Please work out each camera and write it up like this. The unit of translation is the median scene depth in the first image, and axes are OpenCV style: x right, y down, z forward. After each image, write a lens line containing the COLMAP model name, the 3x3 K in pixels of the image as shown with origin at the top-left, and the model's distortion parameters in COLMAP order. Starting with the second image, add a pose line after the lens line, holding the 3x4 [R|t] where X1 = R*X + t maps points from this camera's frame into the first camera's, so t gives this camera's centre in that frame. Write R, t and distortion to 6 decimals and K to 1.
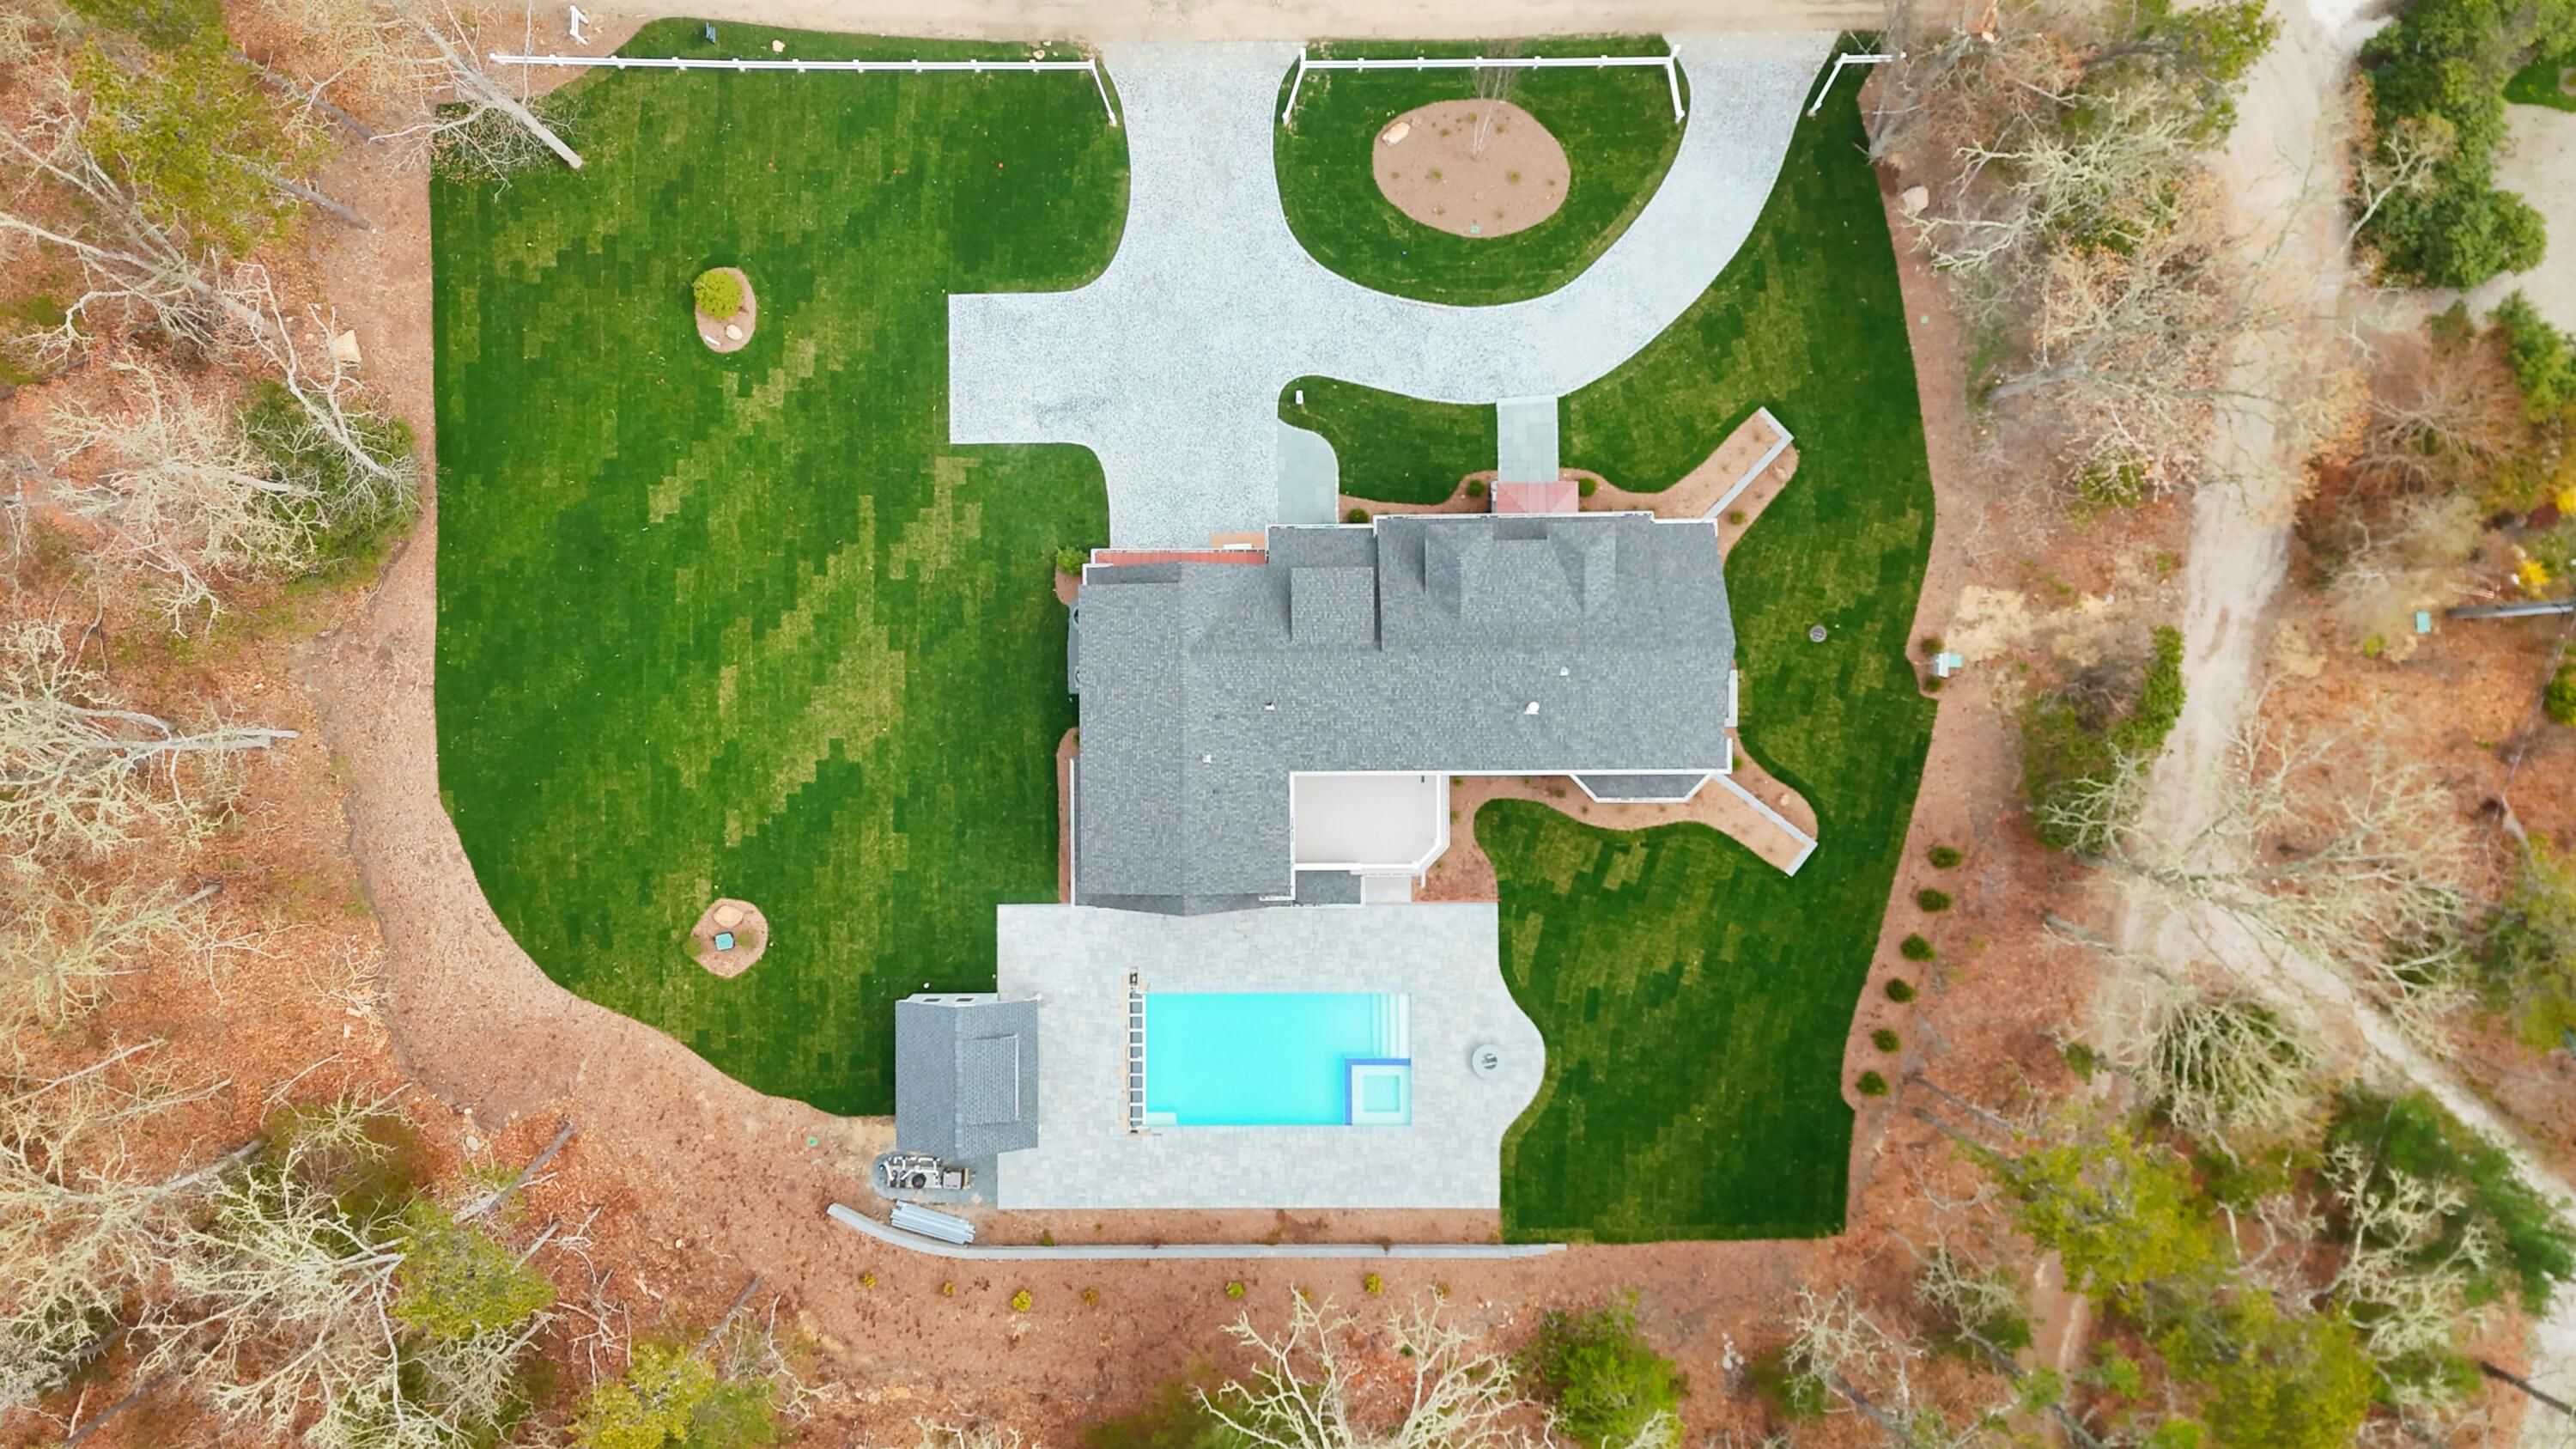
lens RADIAL K [[1895.0, 0, 1287.9], [0, 1895.0, 727.6], [0, 0, 1]] dist [0.085544, -0.084747]
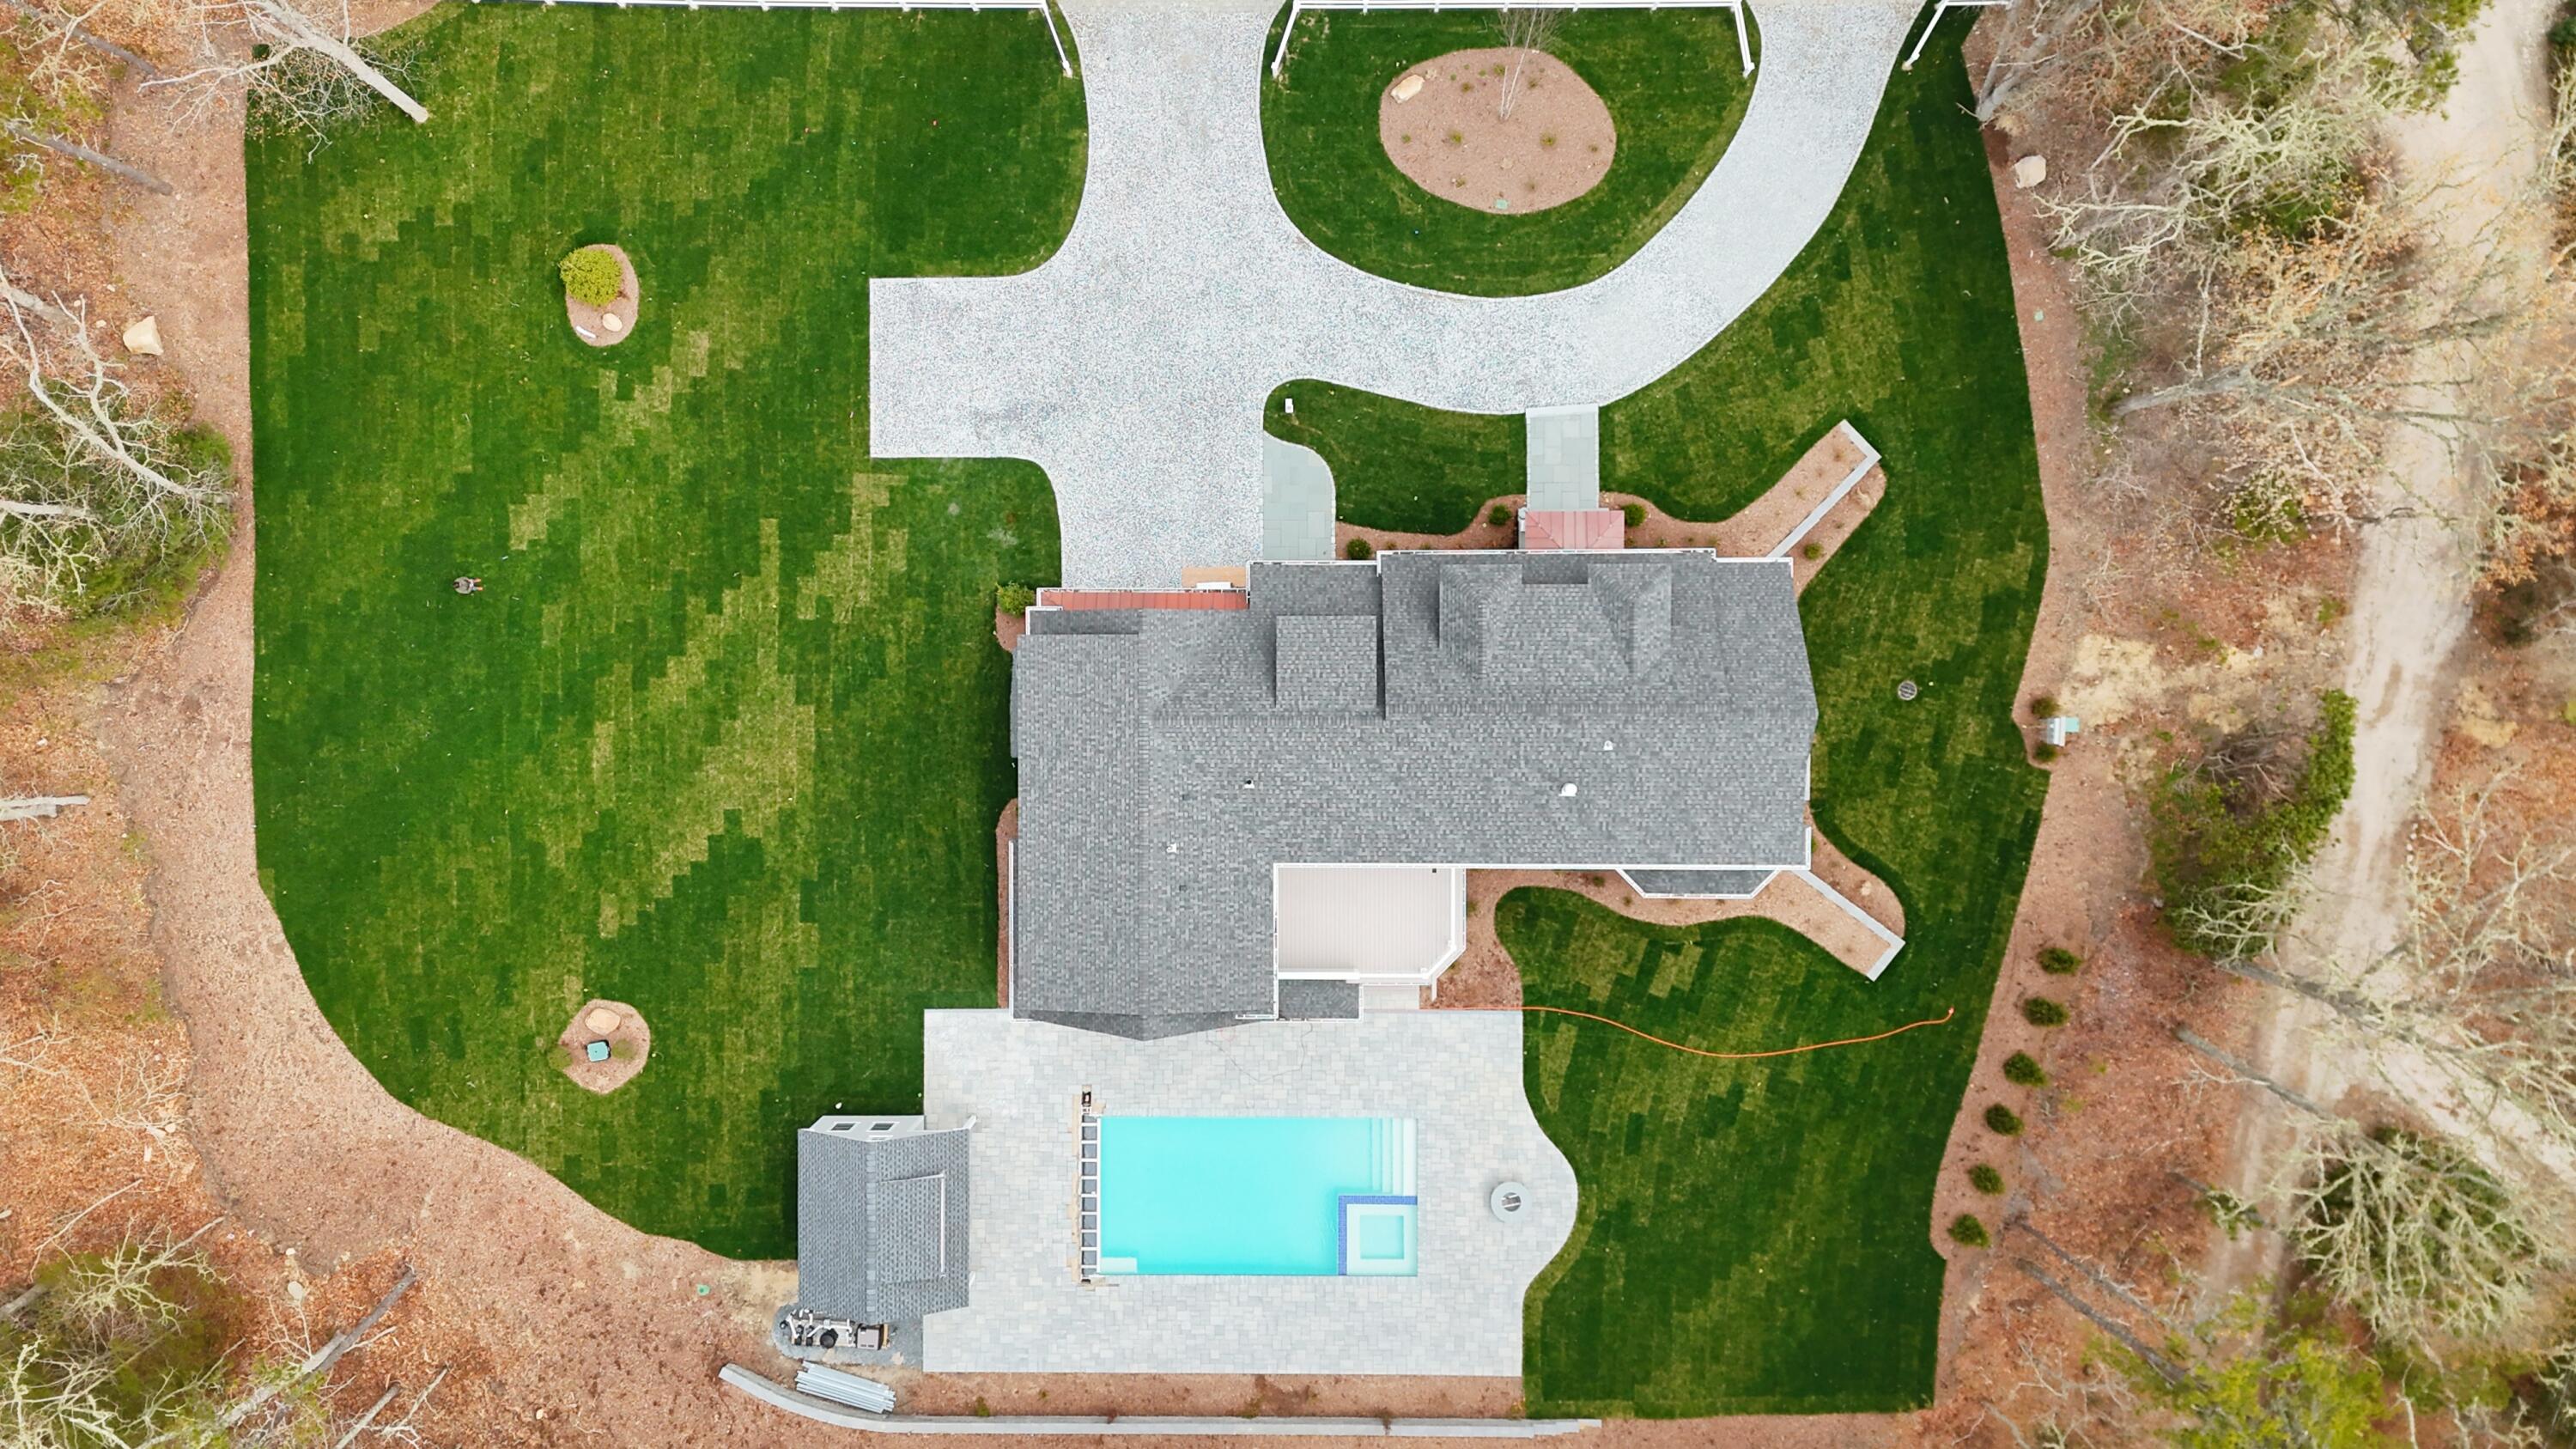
lens RADIAL K [[1895.0, 0, 1285.7], [0, 1895.0, 719.2], [0, 0, 1]] dist [0.085544, -0.084747]
pose [[0.999976, 0.006760, -0.001388, 0.006481], [-0.006743, 0.999904, 0.012123, -0.045700], [0.001470, -0.012113, 0.999926, 0.163028]]
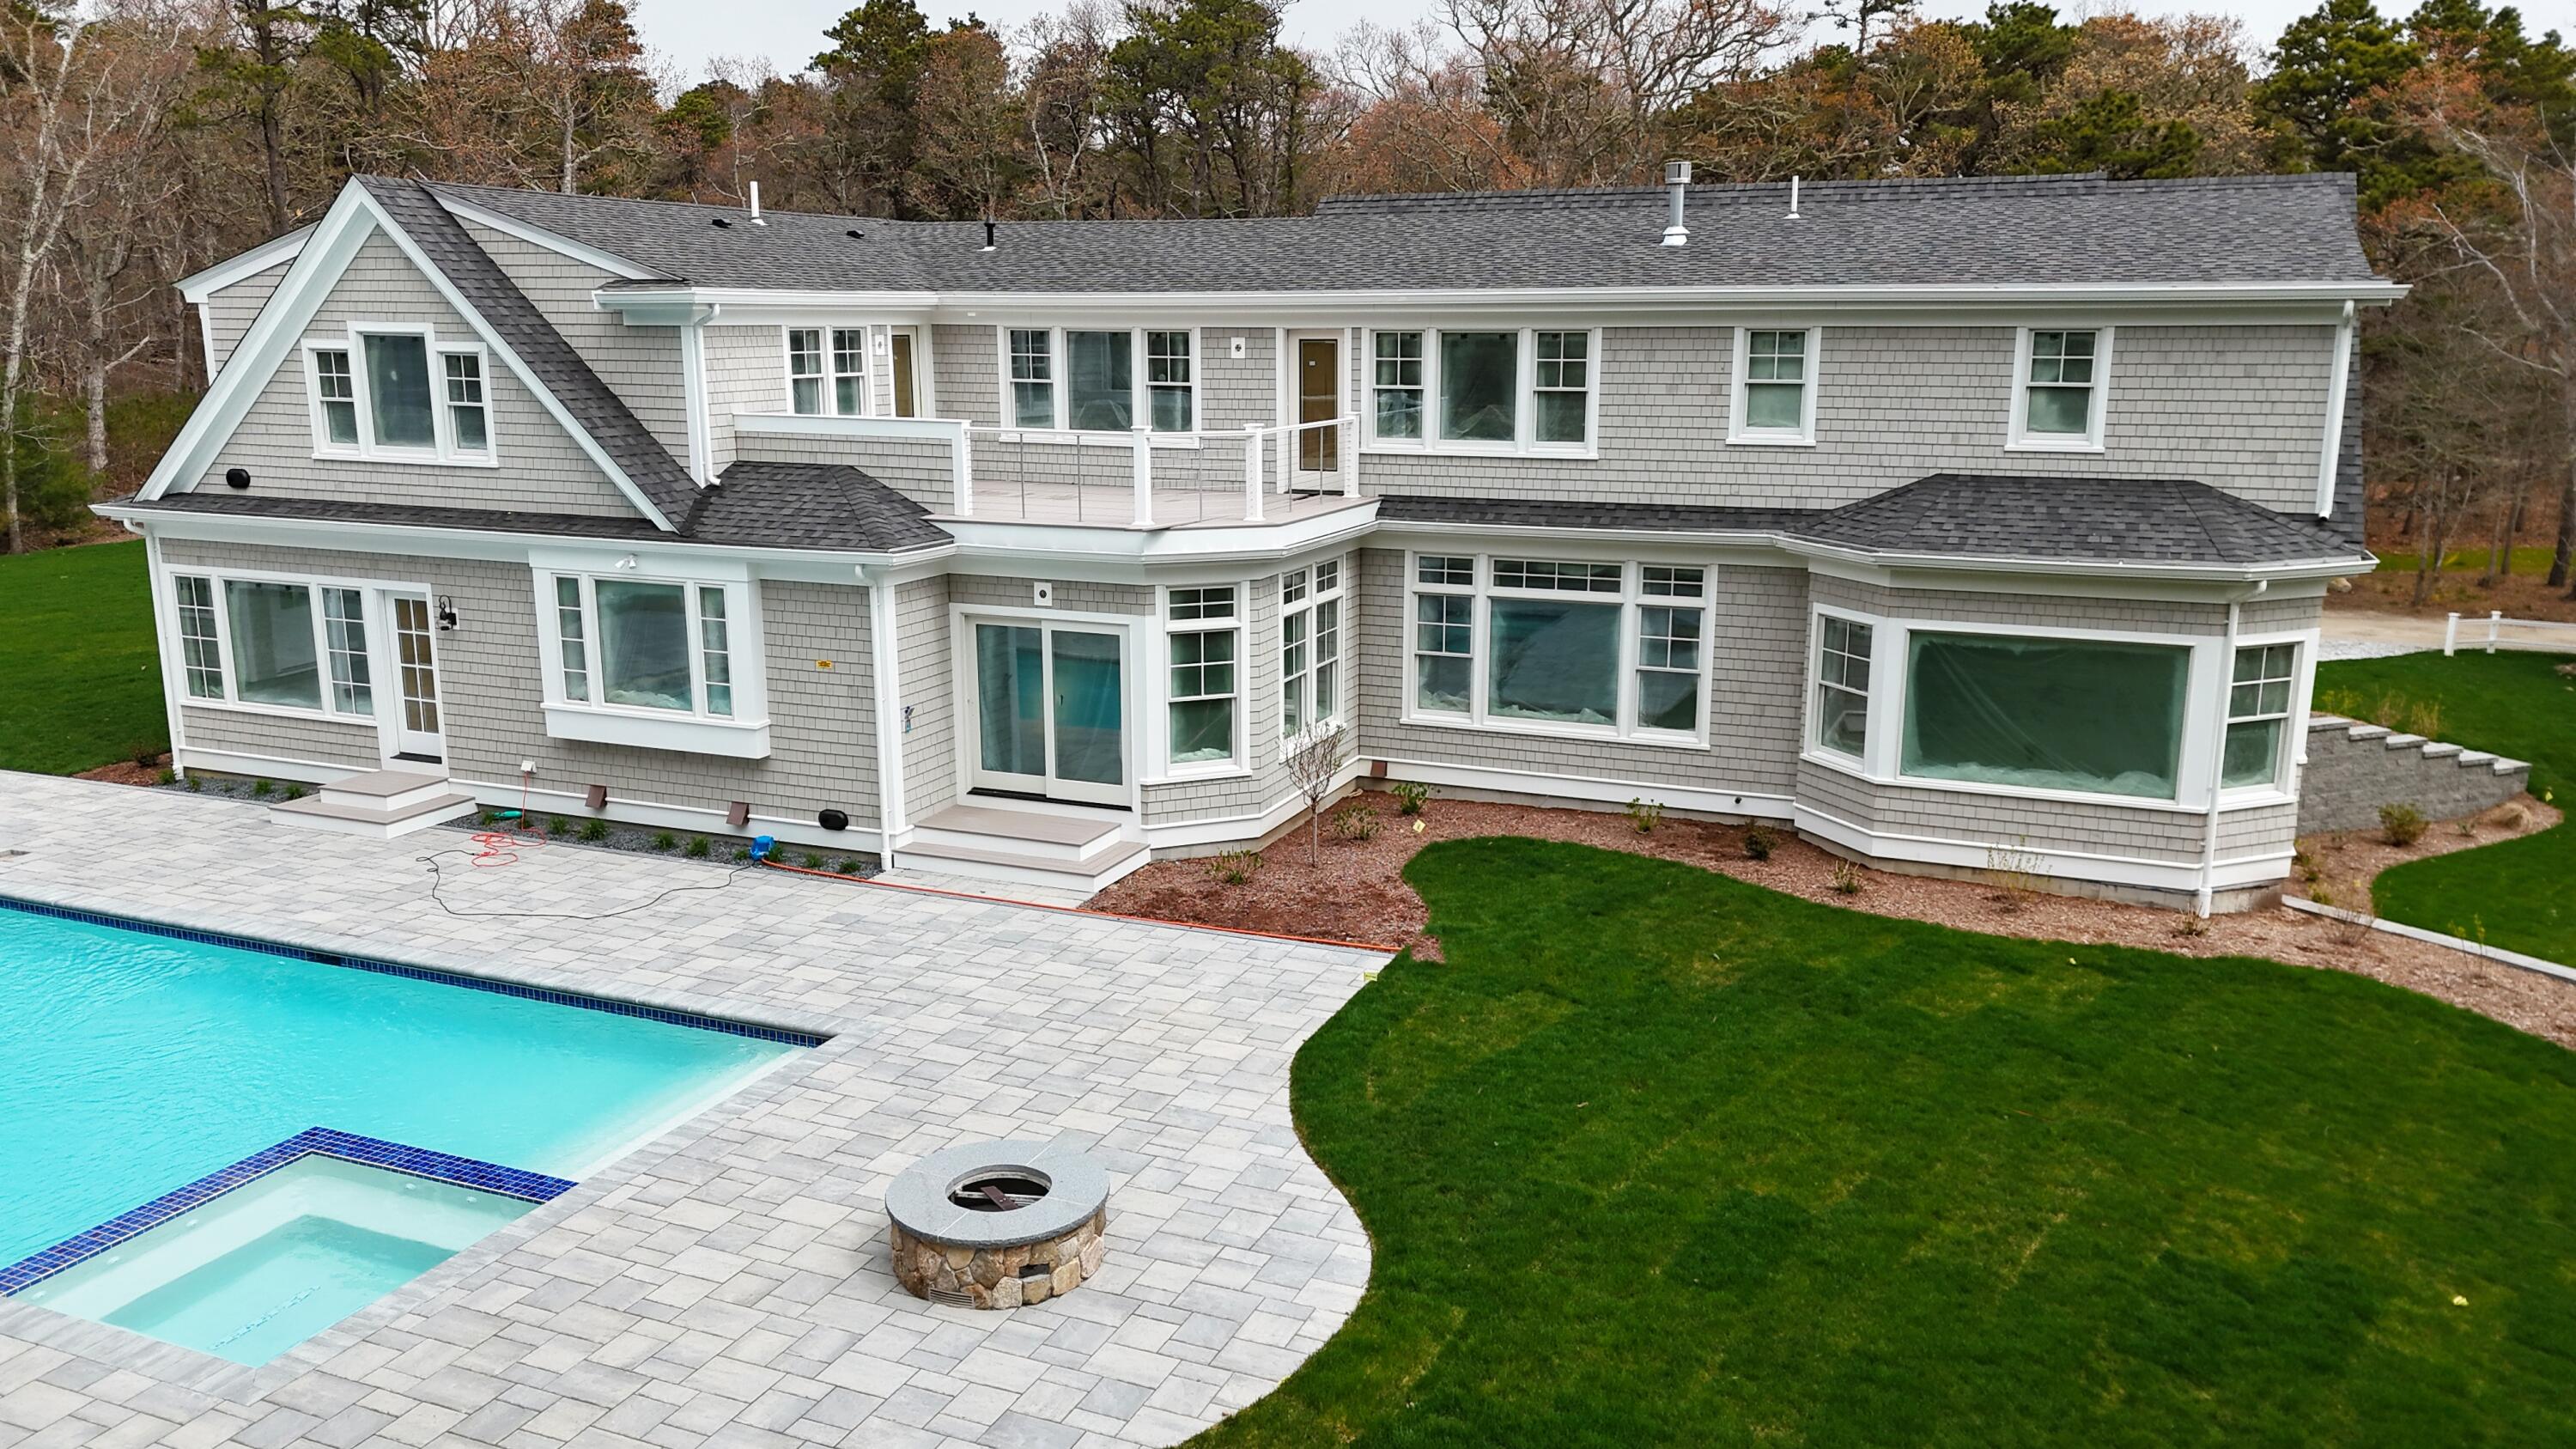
lens RADIAL K [[1895.0, 0, 1281.0], [0, 1895.0, 722.4], [0, 0, 1]] dist [0.085544, -0.084747]
pose [[0.919395, 0.094071, -0.381920, 0.180818], [-0.393035, 0.181862, -0.901360, 0.296267], [-0.015336, 0.978814, 0.204176, 0.921902]]
